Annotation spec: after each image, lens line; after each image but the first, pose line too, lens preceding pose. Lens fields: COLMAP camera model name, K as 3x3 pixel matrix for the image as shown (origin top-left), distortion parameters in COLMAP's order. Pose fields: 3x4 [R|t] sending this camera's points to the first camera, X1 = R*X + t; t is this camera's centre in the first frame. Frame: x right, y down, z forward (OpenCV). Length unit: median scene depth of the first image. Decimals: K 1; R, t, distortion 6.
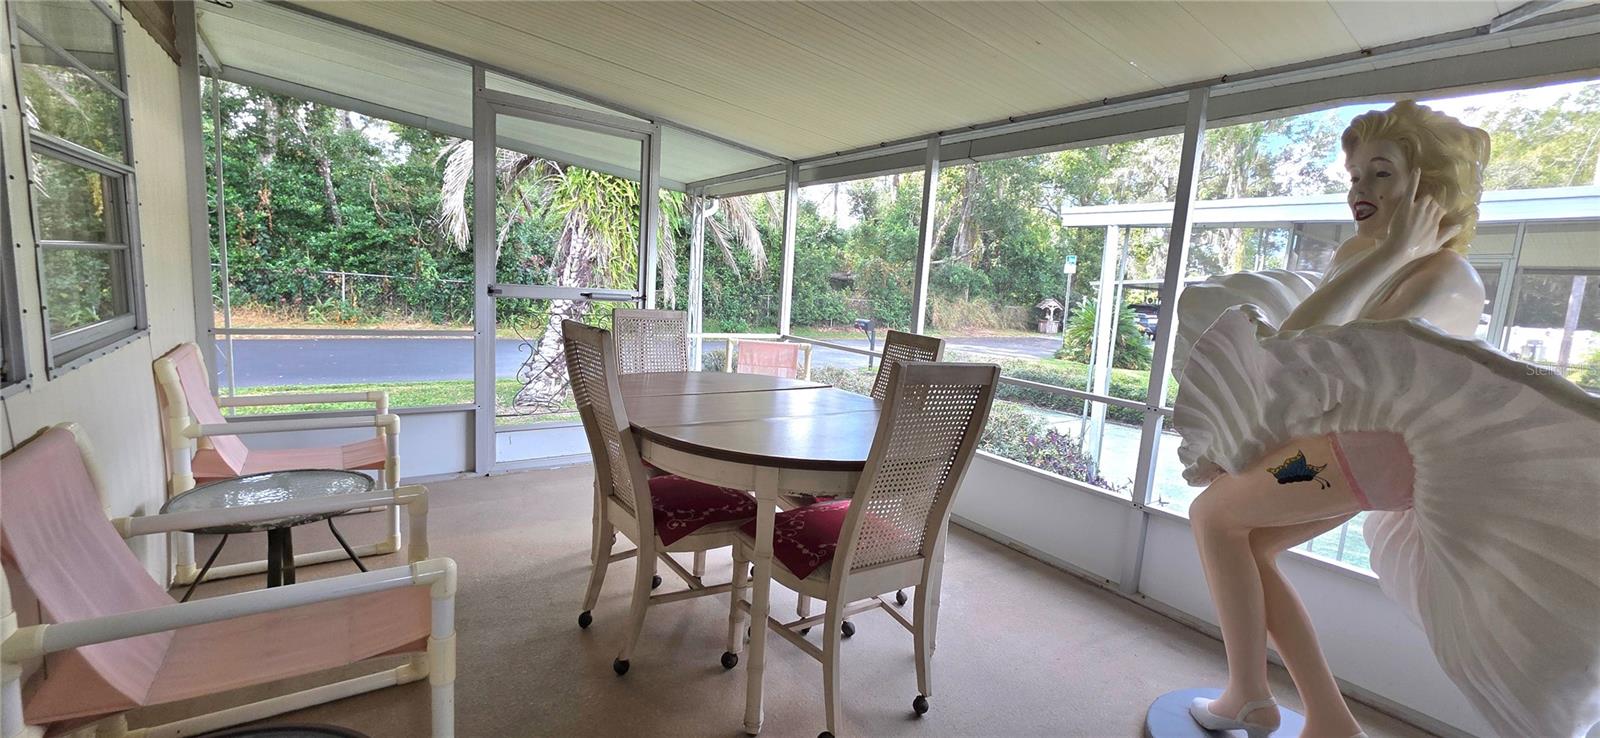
lens RADIAL K [[636.9, 0, 804.8], [0, 636.9, 360.2], [0, 0, 1]] dist [0.004804, 0.000548]
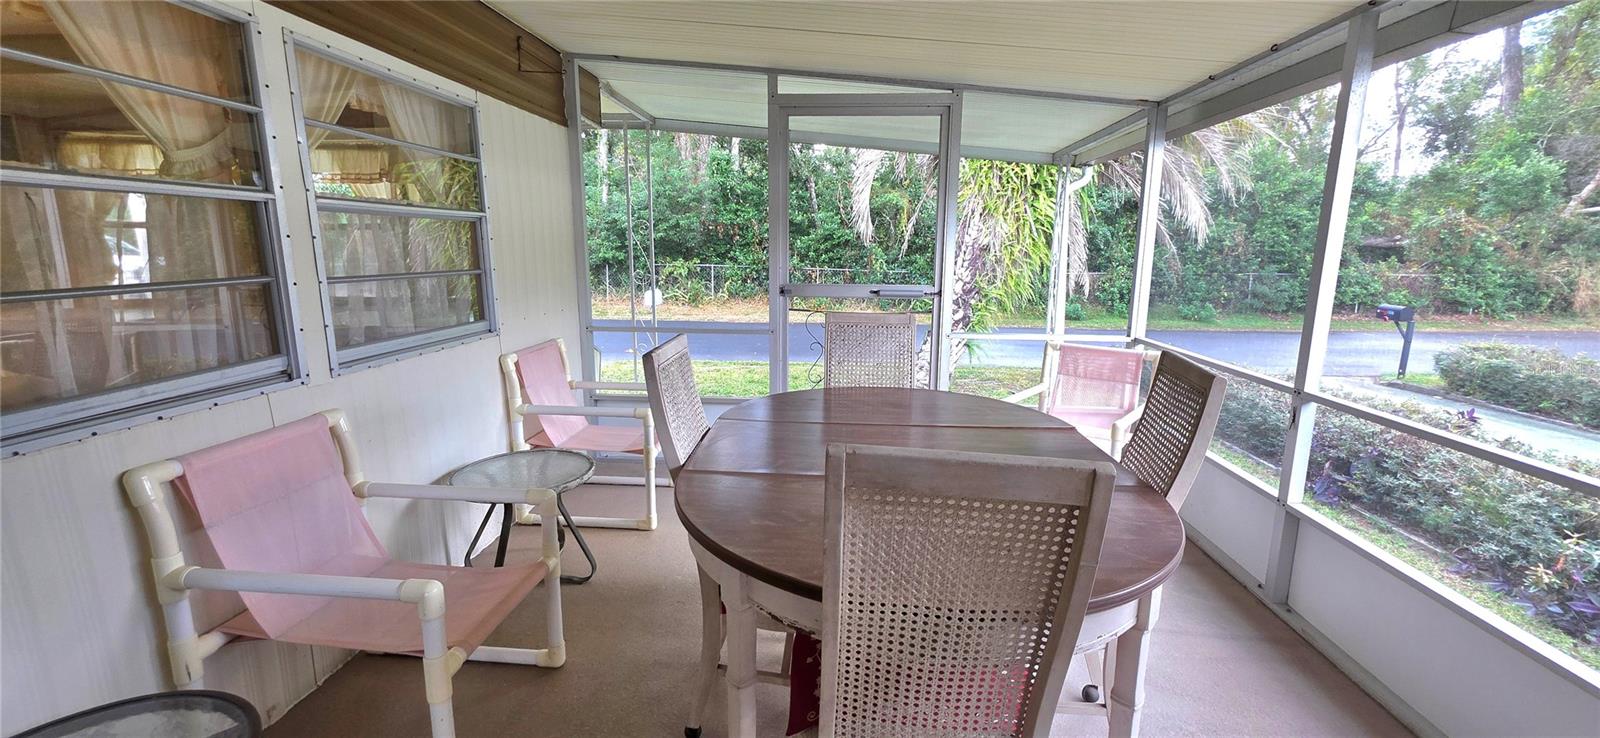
lens RADIAL K [[636.9, 0, 804.8], [0, 636.9, 360.2], [0, 0, 1]] dist [0.004804, 0.000548]
pose [[0.772489, 0.051335, -0.632950, 0.071599], [-0.035159, 0.998656, 0.038085, -0.013854], [0.634054, -0.007167, 0.773255, 0.082577]]
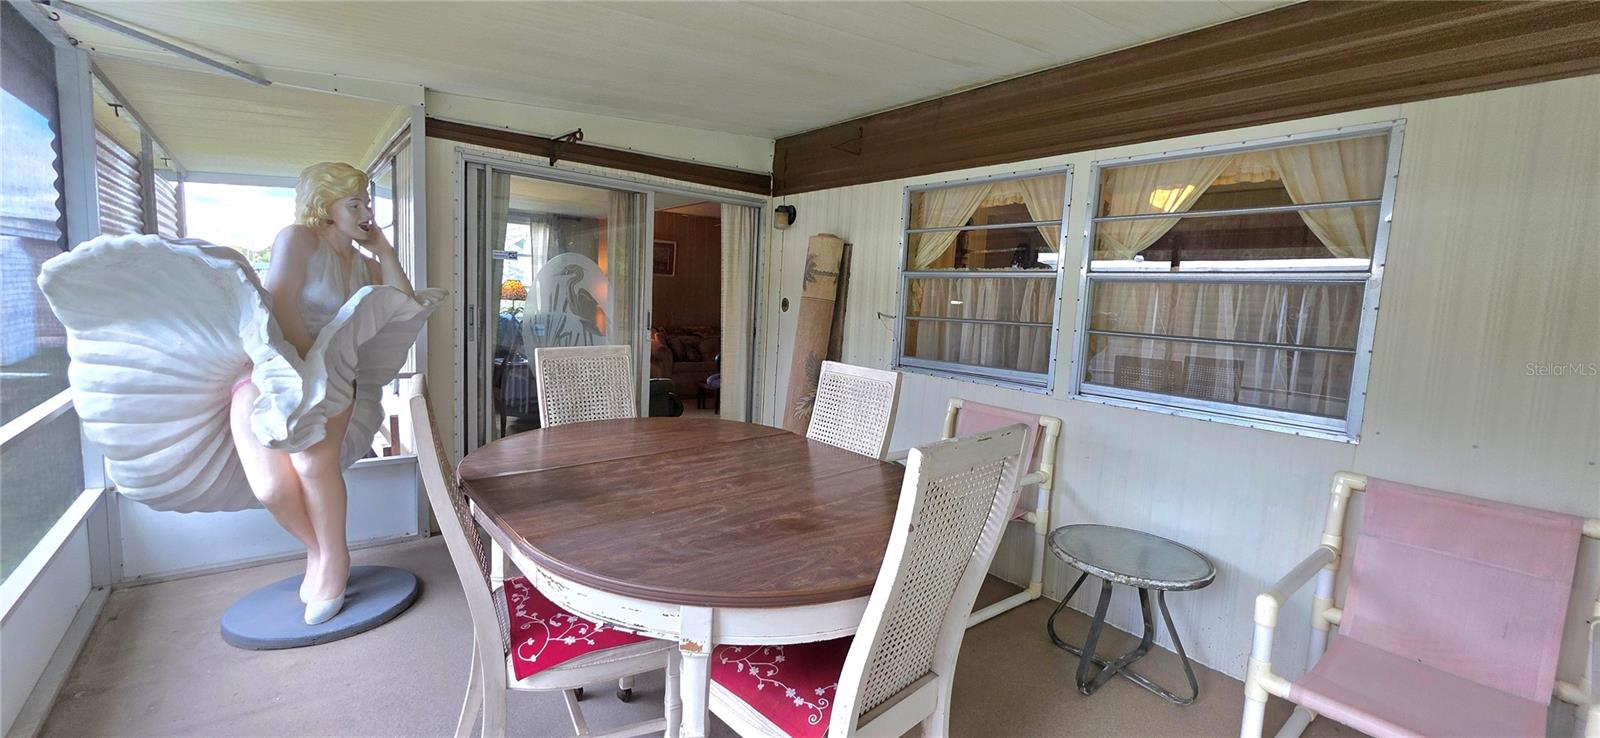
lens RADIAL K [[636.9, 0, 804.8], [0, 636.9, 360.2], [0, 0, 1]] dist [0.004804, 0.000548]
pose [[-0.990539, -0.106366, -0.086711, -0.030903], [-0.123157, 0.967748, 0.219762, -0.059799], [0.060539, 0.228362, -0.971692, 0.410918]]
